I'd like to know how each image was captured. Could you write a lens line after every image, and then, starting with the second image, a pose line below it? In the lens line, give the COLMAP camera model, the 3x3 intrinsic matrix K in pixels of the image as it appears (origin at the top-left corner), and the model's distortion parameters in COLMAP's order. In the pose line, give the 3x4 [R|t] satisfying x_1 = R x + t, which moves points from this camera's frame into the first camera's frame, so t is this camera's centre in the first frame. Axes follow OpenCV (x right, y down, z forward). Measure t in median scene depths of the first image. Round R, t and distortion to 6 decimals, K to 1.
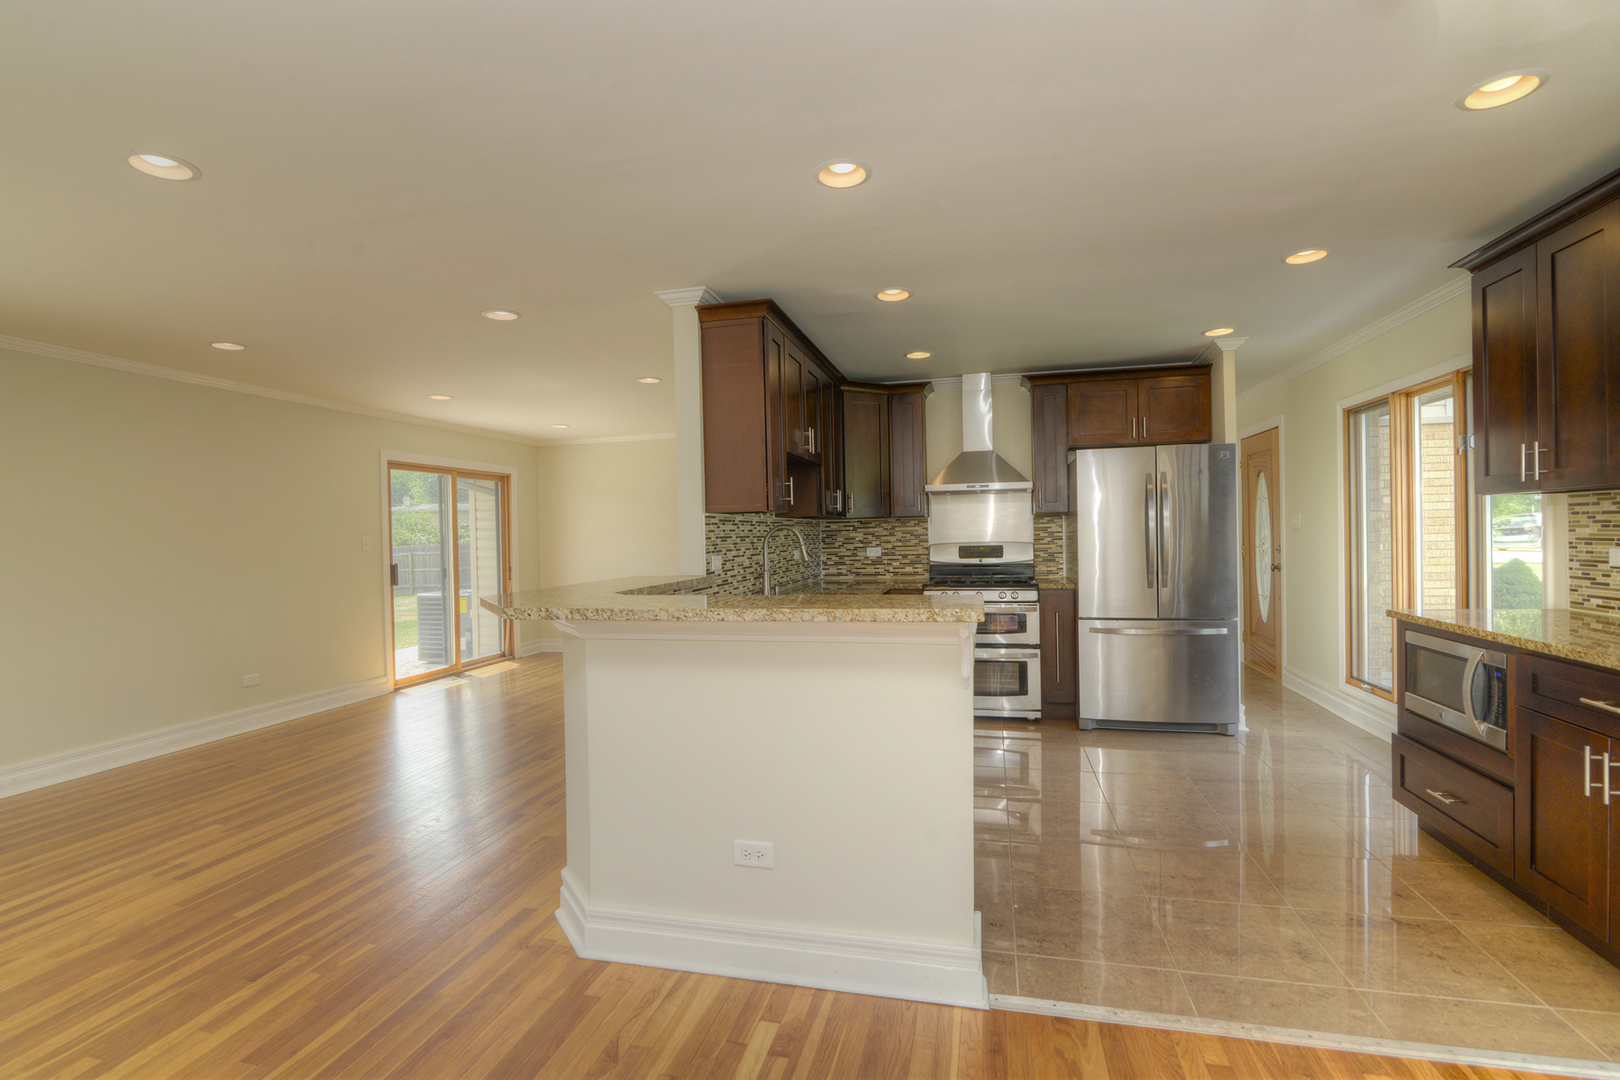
lens RADIAL K [[744.0, 0, 806.7], [0, 744.0, 544.2], [0, 0, 1]] dist [-0.022834, 0.001596]
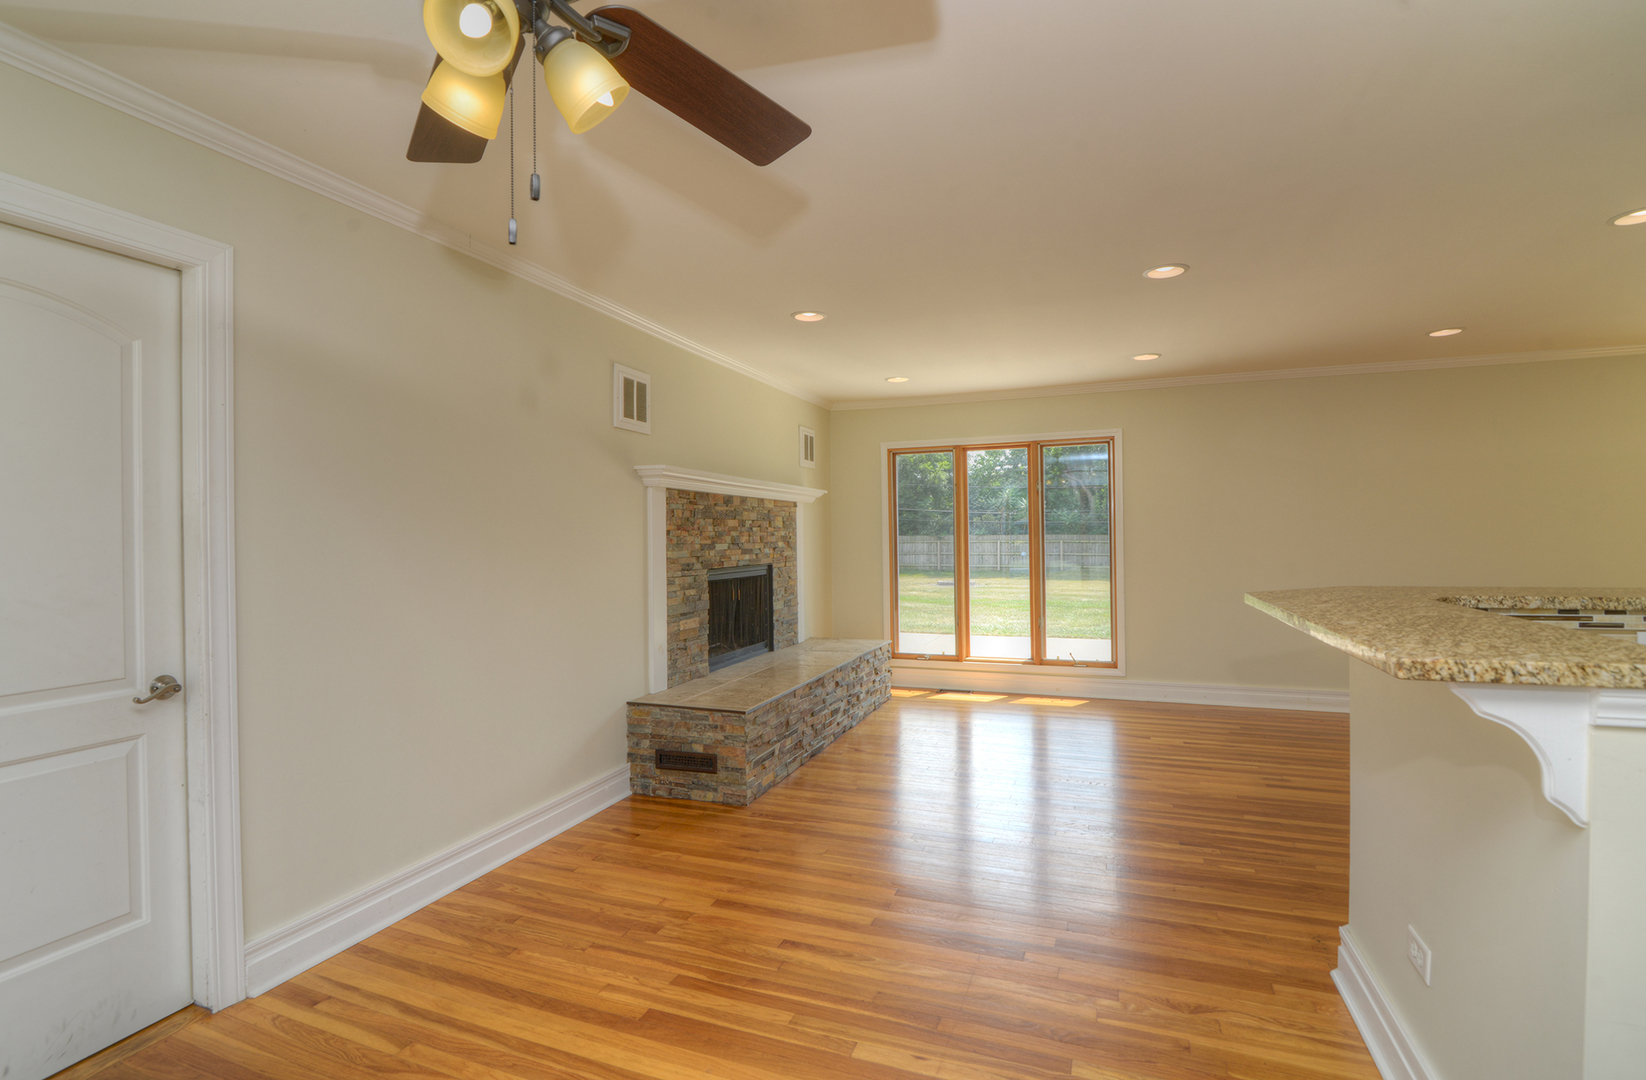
lens RADIAL K [[779.0, 0, 814.8], [0, 779.0, 535.8], [0, 0, 1]] dist [-0.013905, -0.000418]
pose [[-0.128093, 0.024996, -0.991447, 0.314130], [0.001432, 0.999686, 0.025019, -0.010806], [0.991761, 0.001785, -0.128088, 0.199698]]
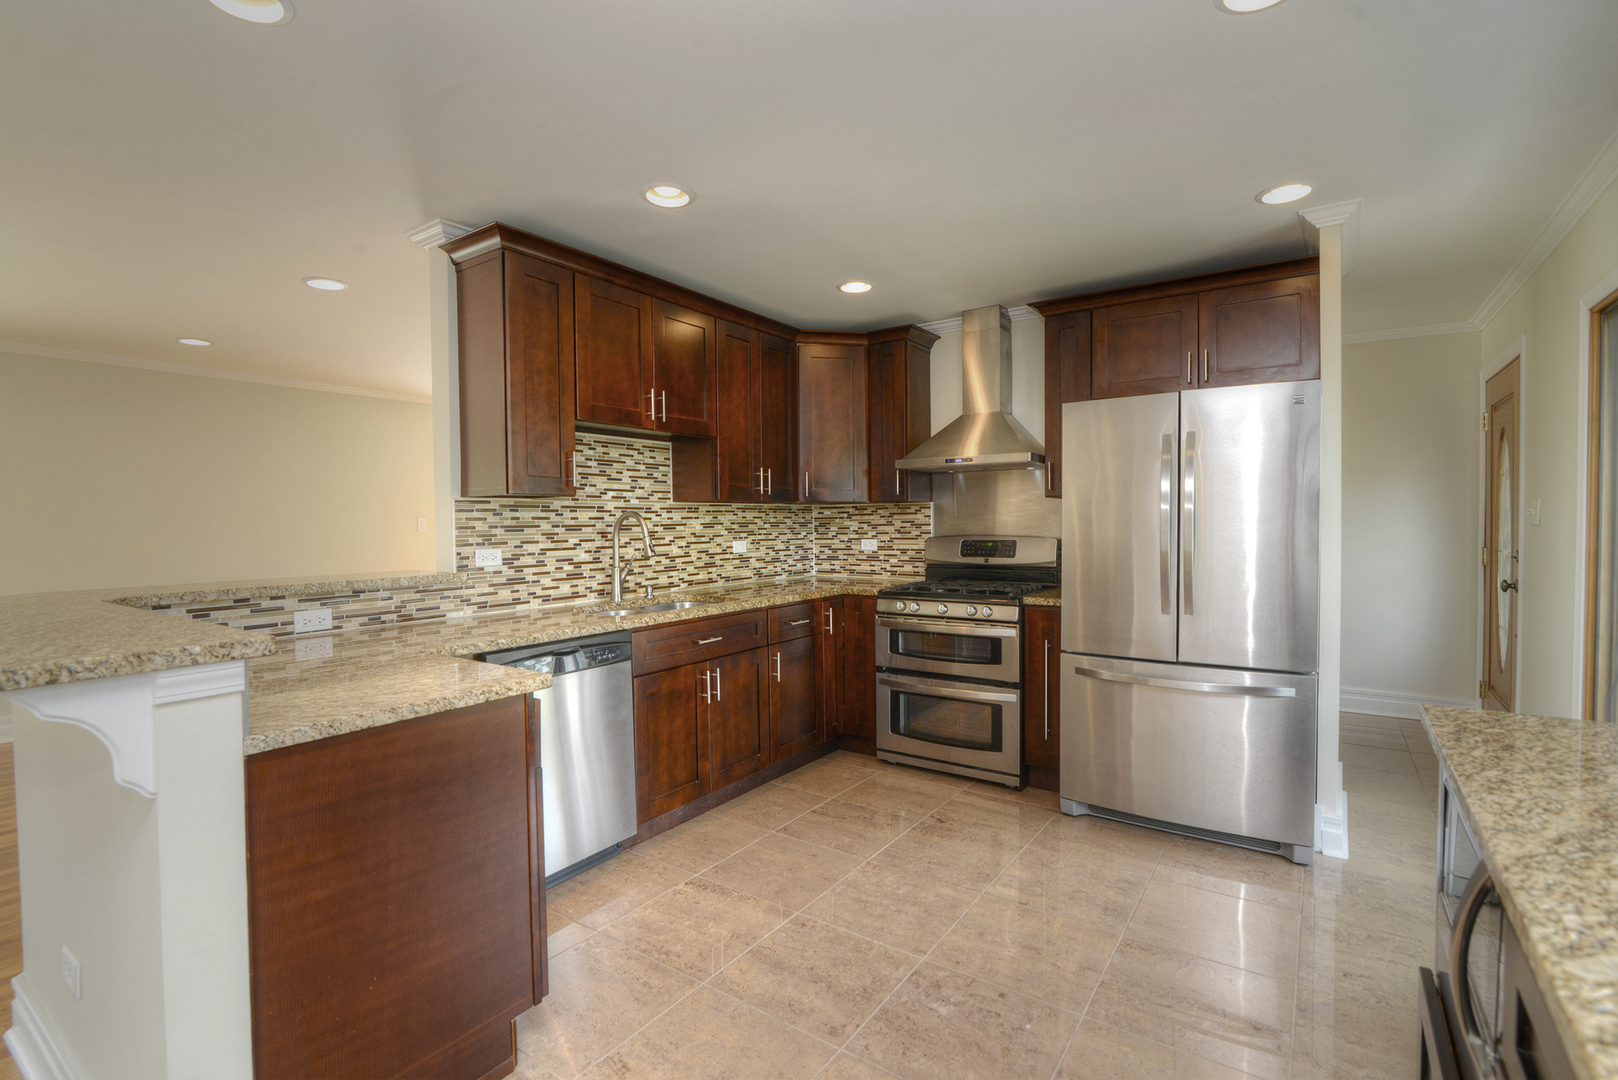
lens RADIAL K [[743.1, 0, 808.4], [0, 743.1, 534.8], [0, 0, 1]] dist [-0.022834, 0.001596]
pose [[0.931938, 0.018132, -0.362165, 0.345823], [-0.014136, 0.999806, 0.013682, -0.011446], [0.362343, -0.007631, 0.932014, 0.248541]]
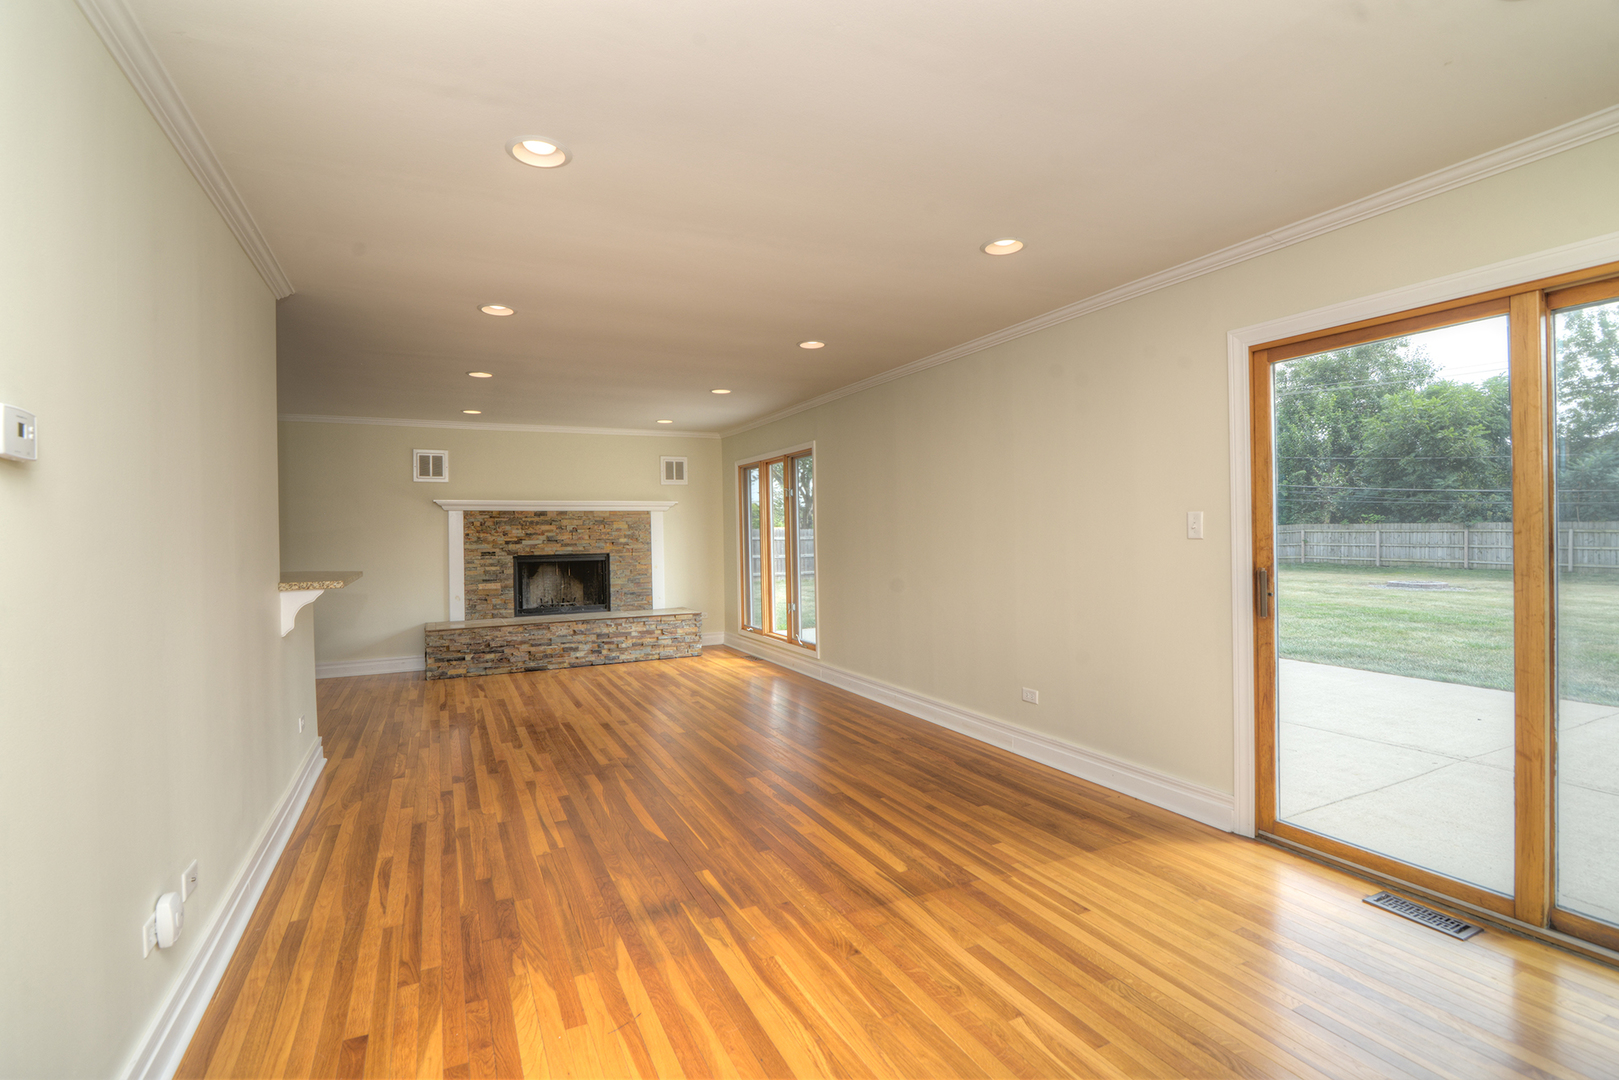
lens RADIAL K [[743.5, 0, 802.7], [0, 743.5, 539.2], [0, 0, 1]] dist [-0.022834, 0.001596]
pose [[-0.765849, 0.042524, -0.641613, -0.053539], [0.025419, 0.999033, 0.035872, -0.019610], [0.642518, 0.011163, -0.766189, 1.416091]]
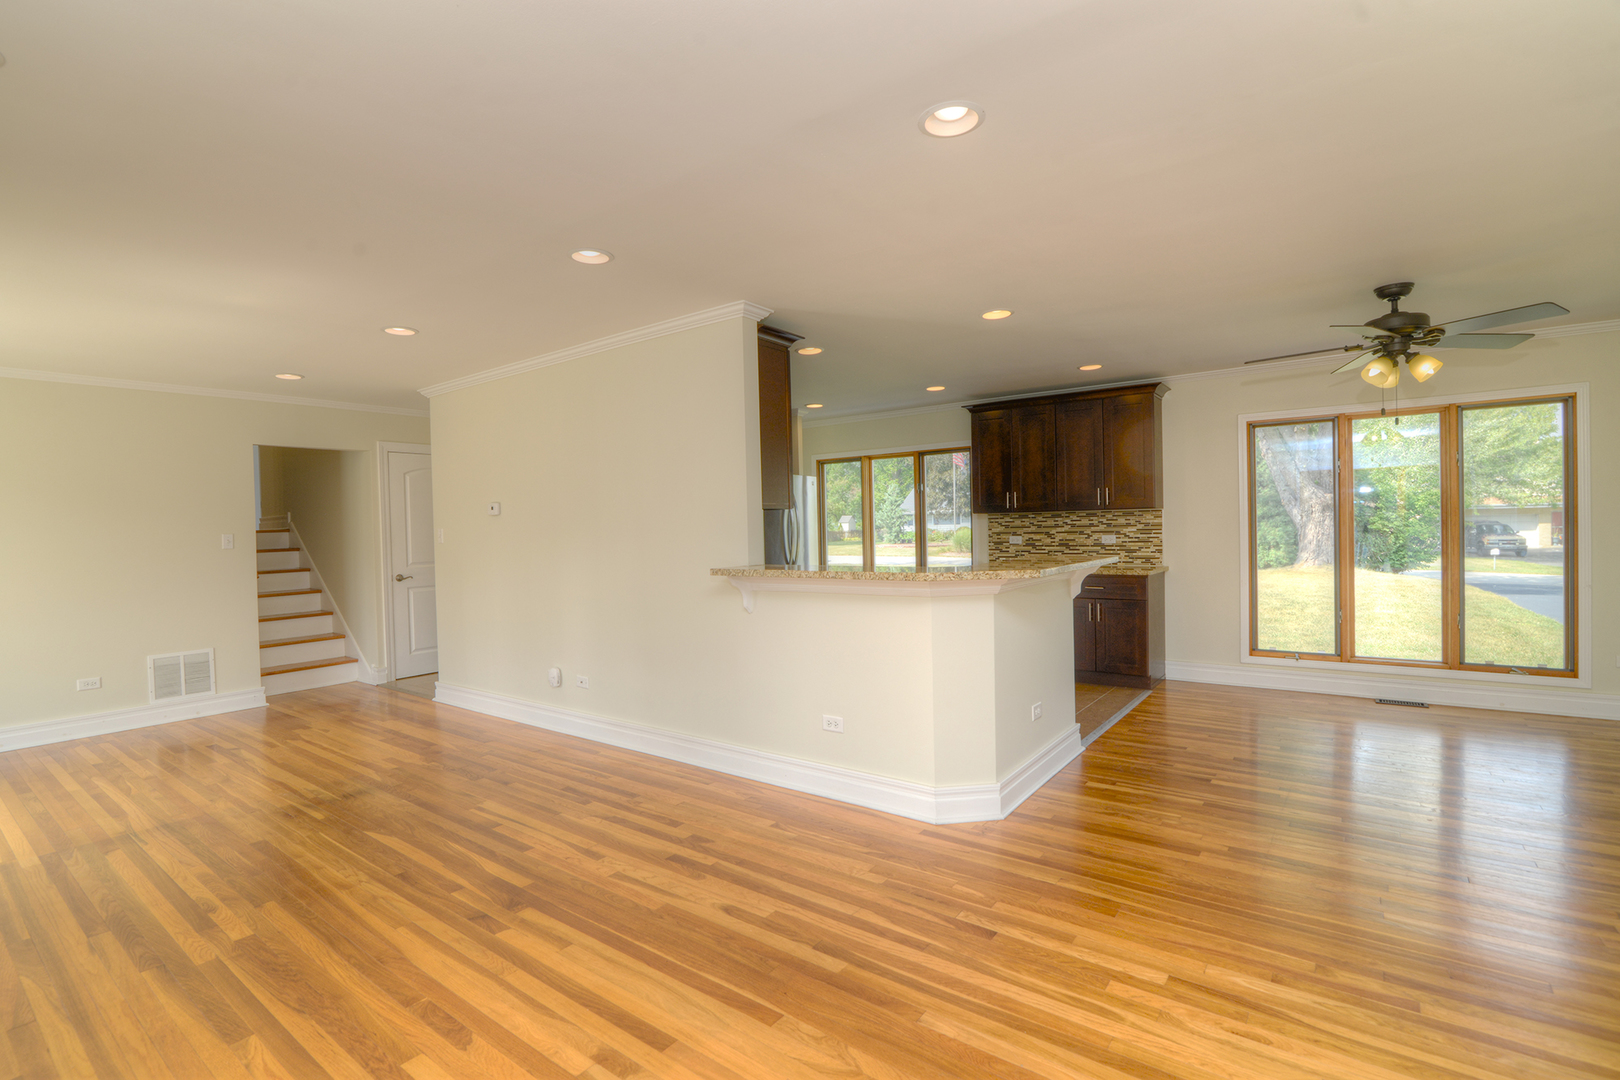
lens RADIAL K [[744.0, 0, 808.0], [0, 744.0, 541.1], [0, 0, 1]] dist [-0.022834, 0.001596]
pose [[0.393169, -0.003698, 0.919459, -0.746880], [0.026781, 0.999614, -0.007431, 0.011075], [-0.919076, 0.027546, 0.393116, 0.326635]]
